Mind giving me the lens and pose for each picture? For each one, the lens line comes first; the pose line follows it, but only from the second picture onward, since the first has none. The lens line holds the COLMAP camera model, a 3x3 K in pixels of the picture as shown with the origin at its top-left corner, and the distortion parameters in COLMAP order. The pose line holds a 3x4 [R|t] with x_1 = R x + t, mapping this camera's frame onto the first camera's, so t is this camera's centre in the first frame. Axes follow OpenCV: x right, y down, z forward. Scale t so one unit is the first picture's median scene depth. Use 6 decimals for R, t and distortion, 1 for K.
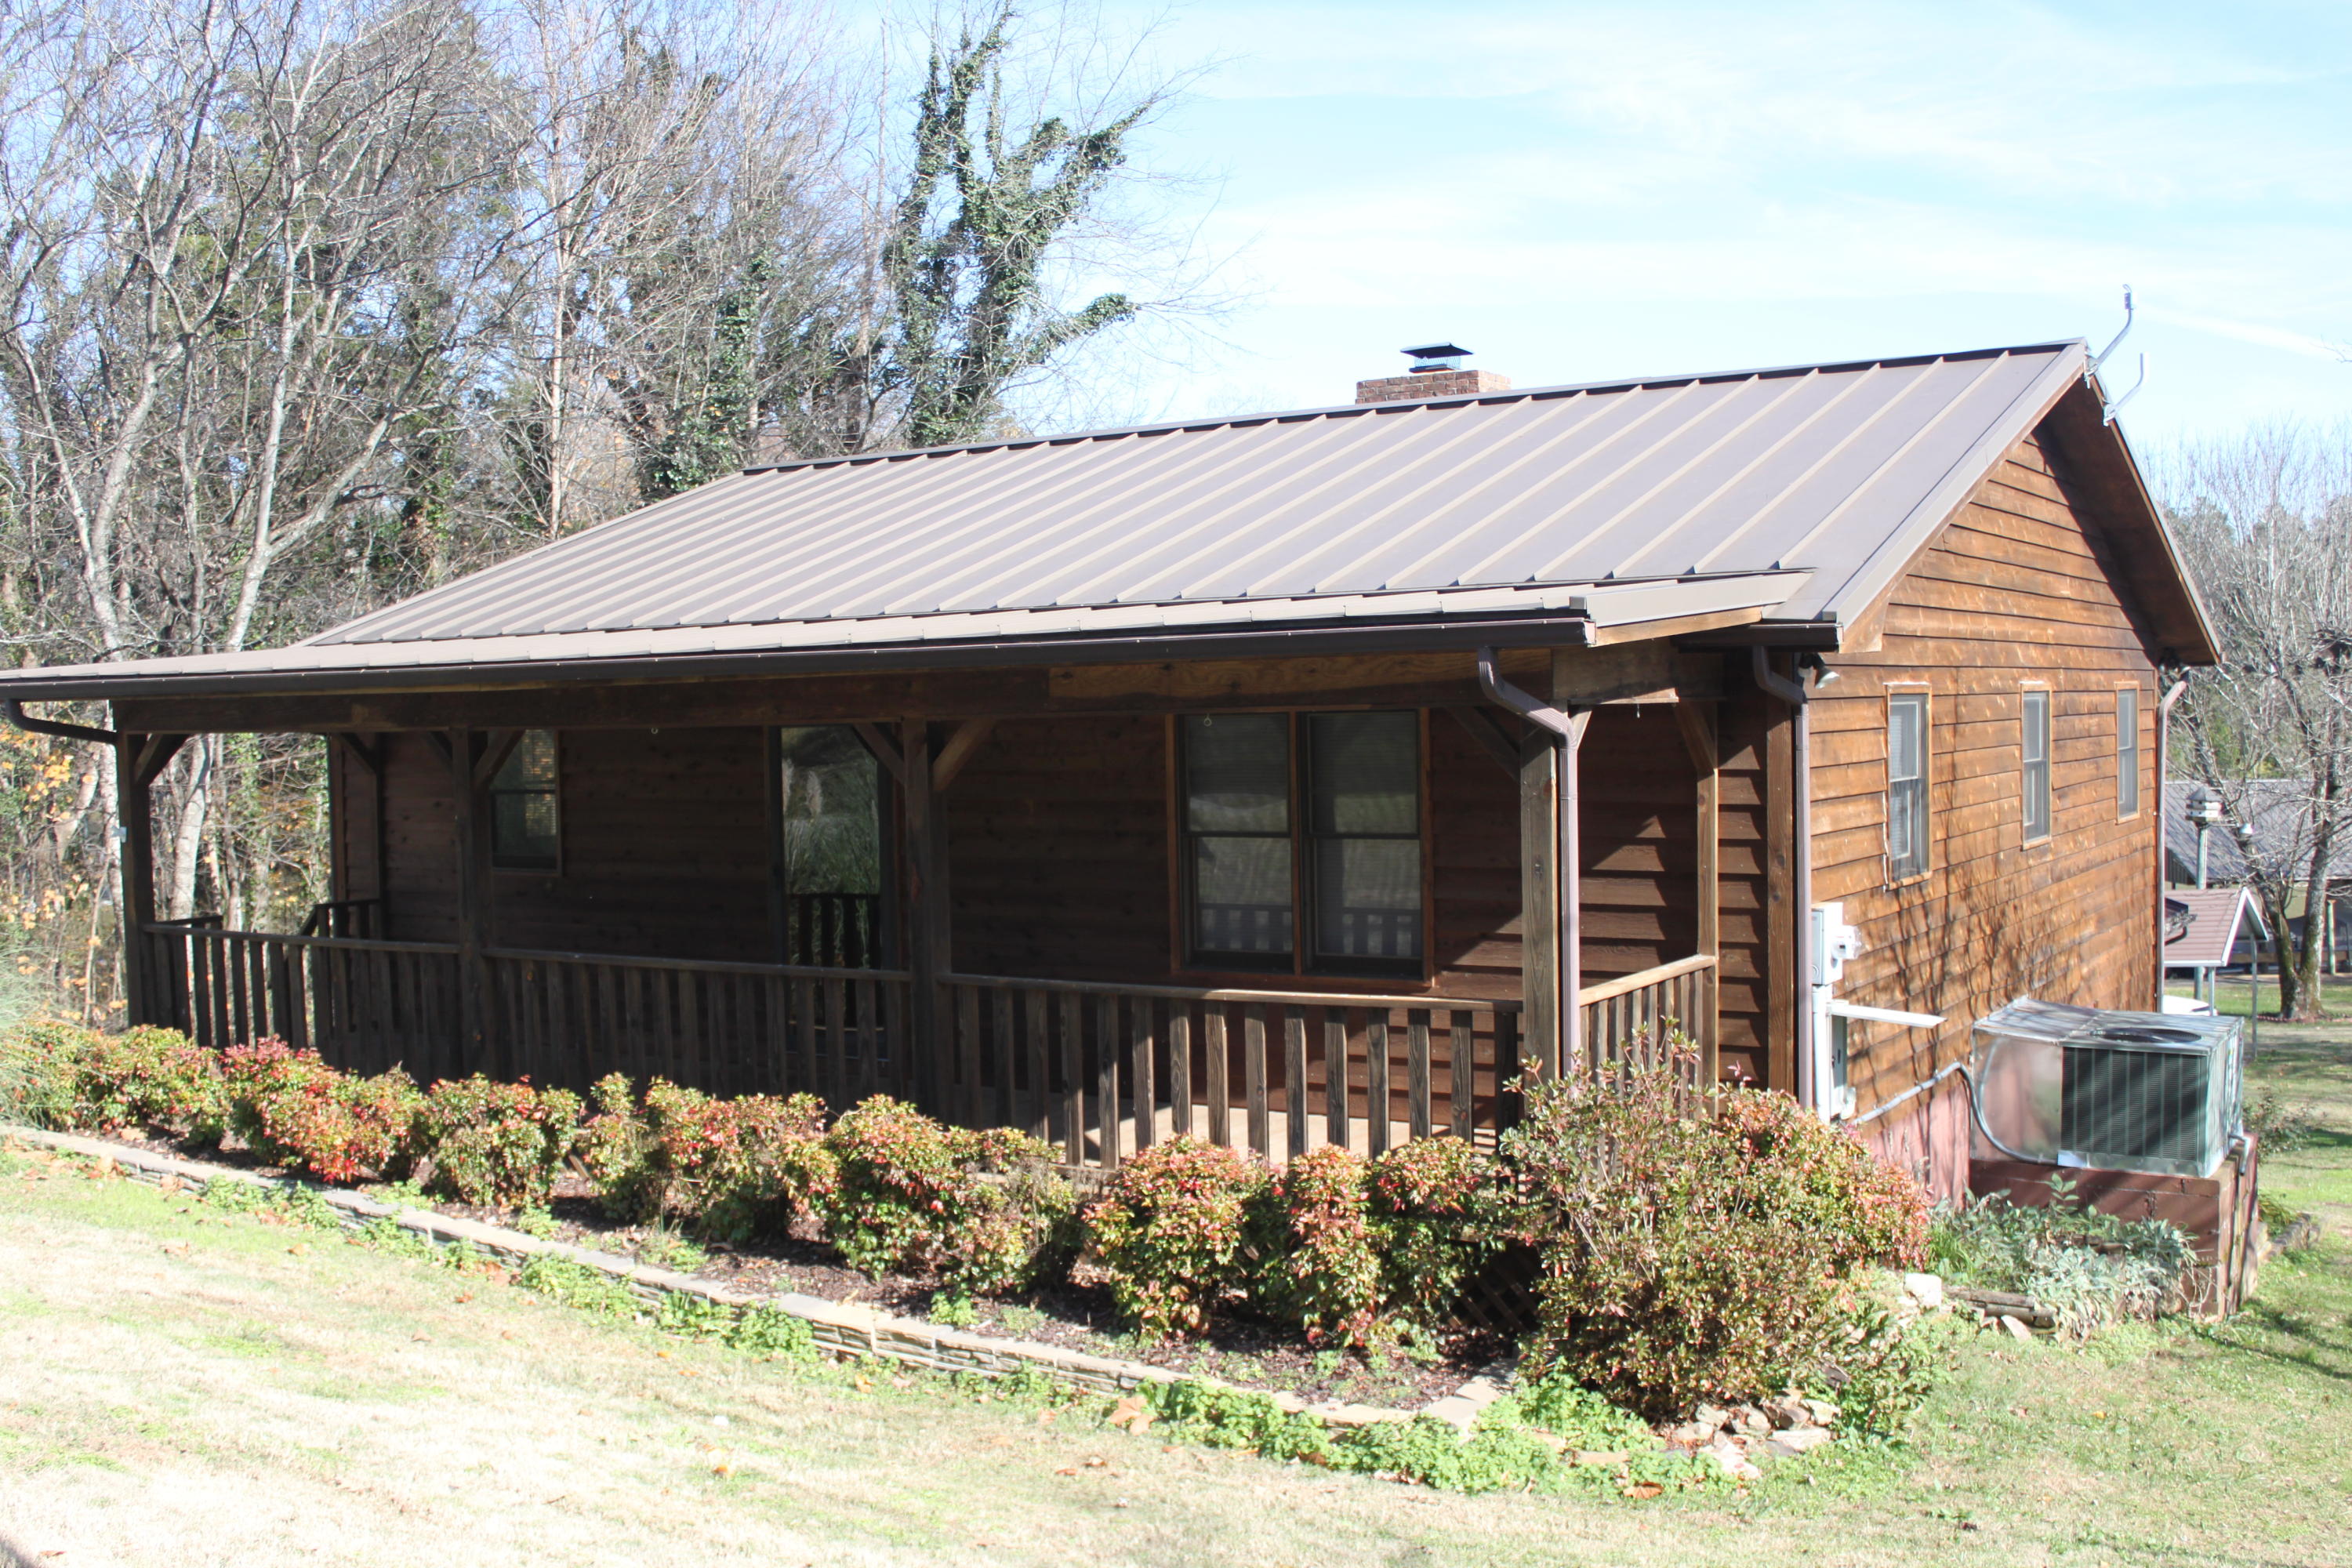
lens RADIAL K [[2446.2, 0, 1175.8], [0, 2446.2, 775.9], [0, 0, 1]] dist [-0.091432, 0.000000]
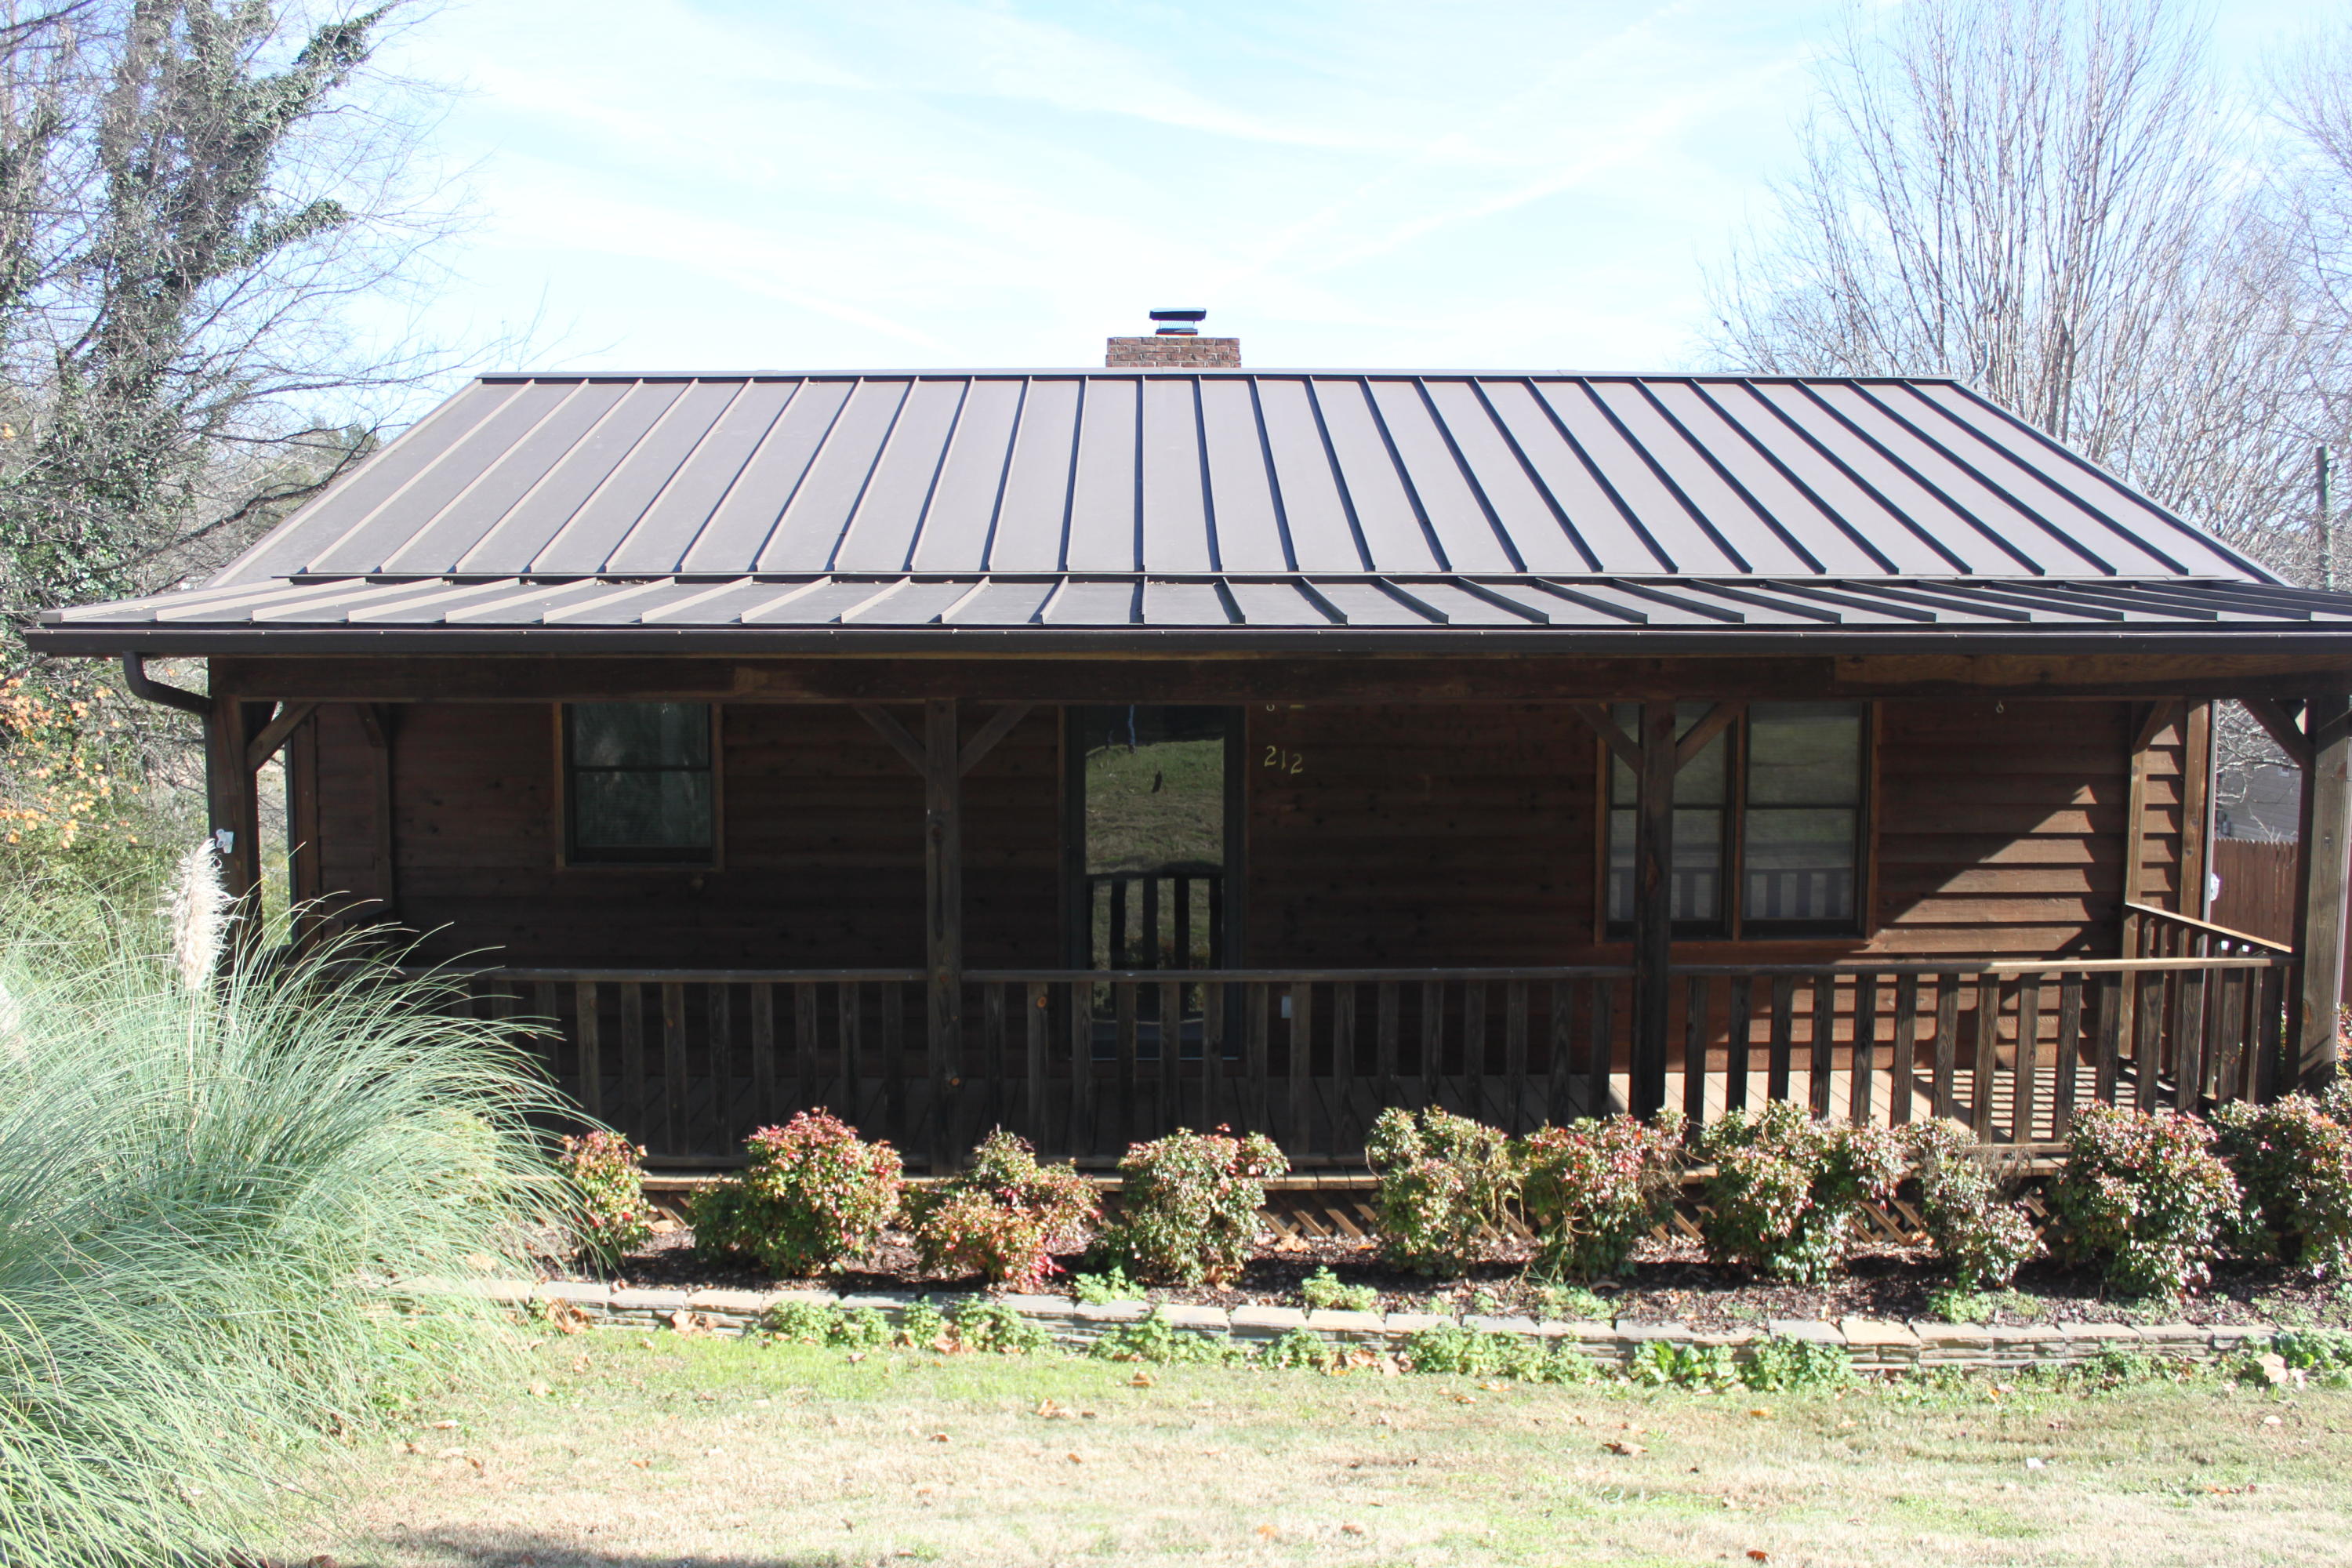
lens RADIAL K [[2201.6, 0, 1185.9], [0, 2201.6, 786.2], [0, 0, 1]] dist [-0.090006, 0.000000]
pose [[0.818535, -0.023241, 0.573987, -0.735847], [-0.001228, 0.999108, 0.042205, -0.025426], [-0.574456, -0.035251, 0.817776, 0.404031]]
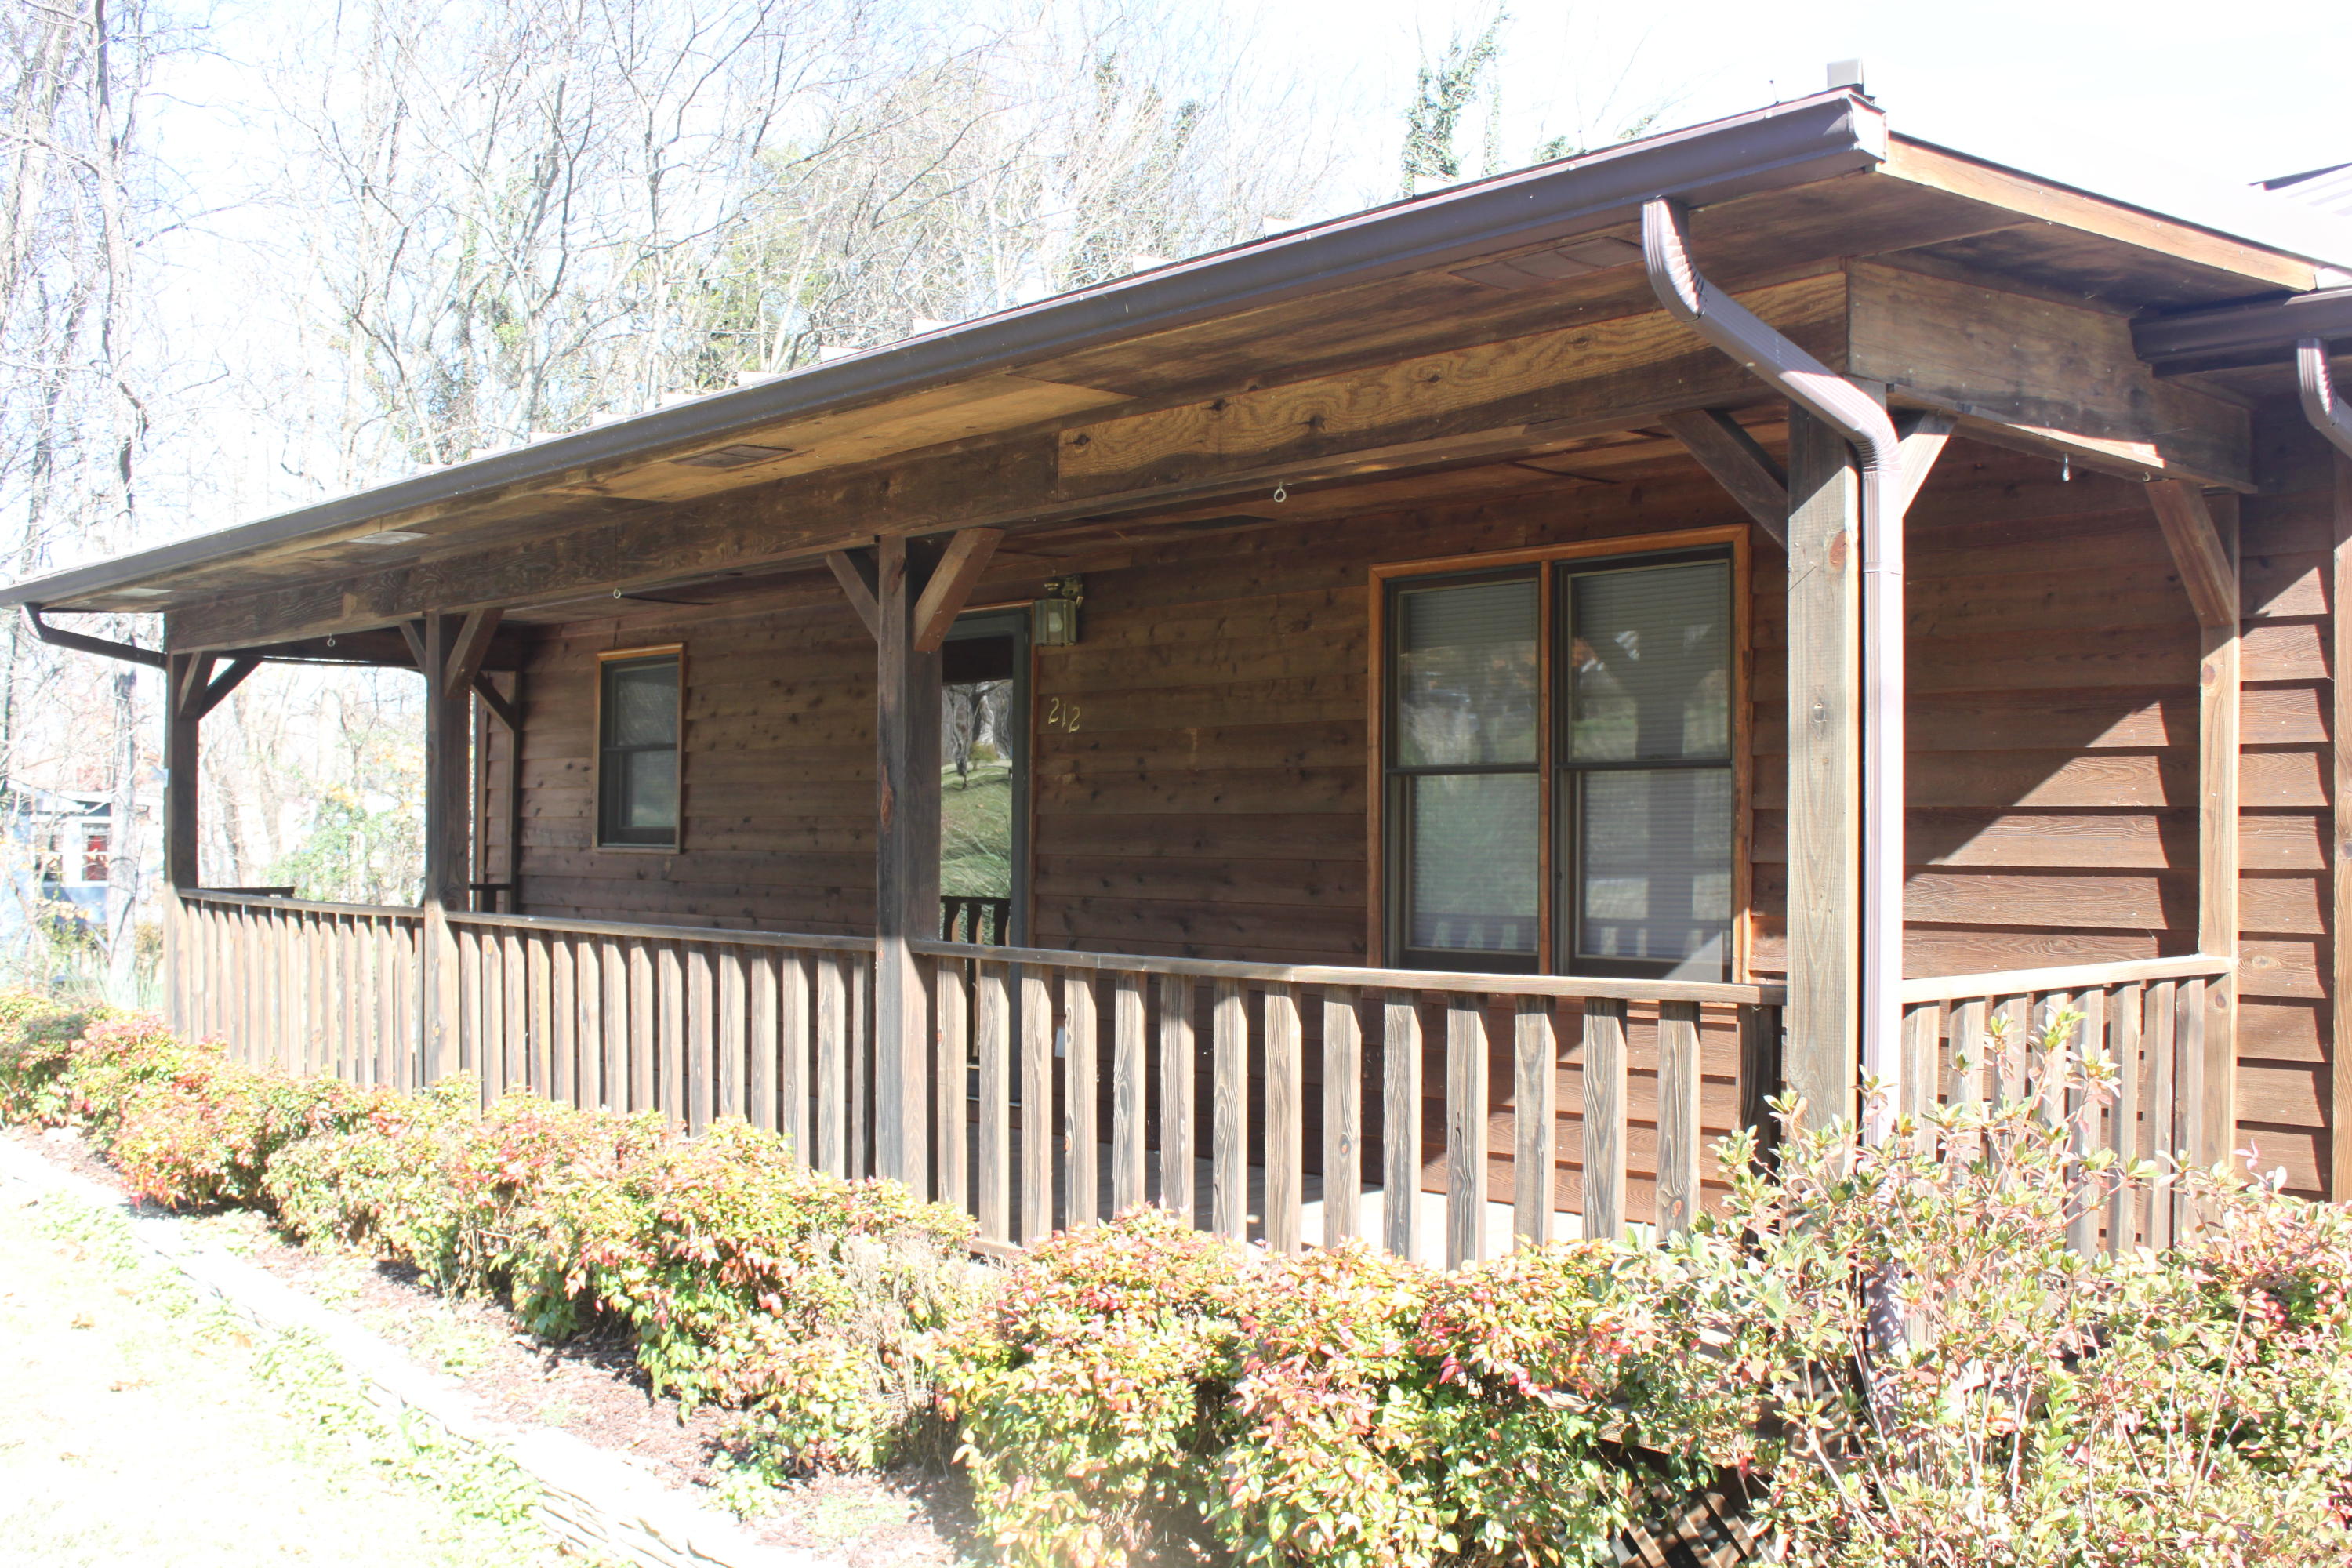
lens RADIAL K [[2321.1, 0, 1166.7], [0, 2321.1, 797.5], [0, 0, 1]] dist [-0.082541, 0.000000]
pose [[0.965244, 0.023506, -0.260290, 0.120118], [-0.036311, 0.998349, -0.044497, 0.068031], [0.258815, 0.052402, 0.964504, 0.430858]]
